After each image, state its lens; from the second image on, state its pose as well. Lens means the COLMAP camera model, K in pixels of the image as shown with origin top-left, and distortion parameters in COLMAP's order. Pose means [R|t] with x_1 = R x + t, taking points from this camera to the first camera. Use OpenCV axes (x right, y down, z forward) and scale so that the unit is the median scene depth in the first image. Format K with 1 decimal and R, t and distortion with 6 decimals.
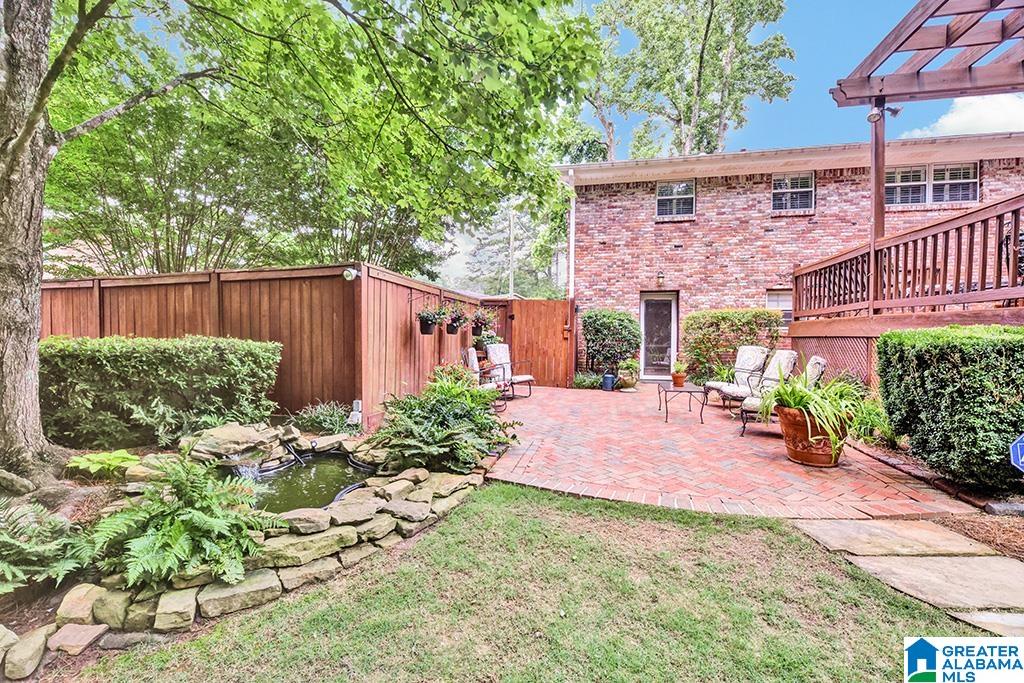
lens RADIAL K [[449.2, 0, 501.3], [0, 449.2, 349.9], [0, 0, 1]] dist [-0.008484, -0.000289]
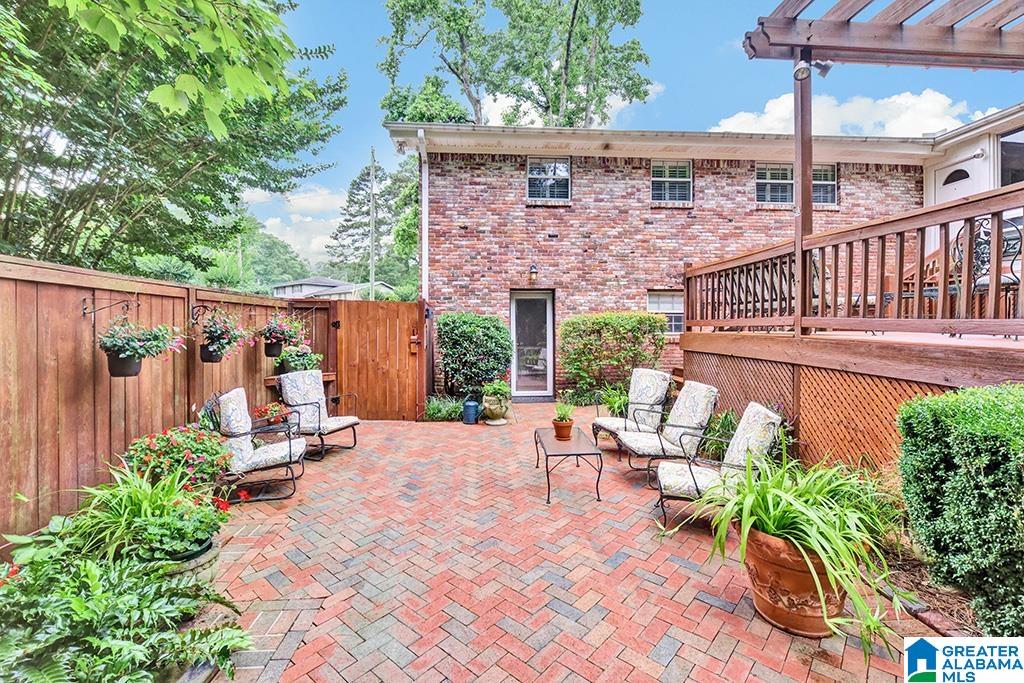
lens RADIAL K [[449.2, 0, 511.5], [0, 449.2, 335.2], [0, 0, 1]] dist [-0.008484, -0.000289]
pose [[0.956840, -0.015923, 0.290180, 0.080360], [0.017411, 0.999845, -0.002546, -0.048721], [-0.290094, 0.007488, 0.956969, 0.237577]]
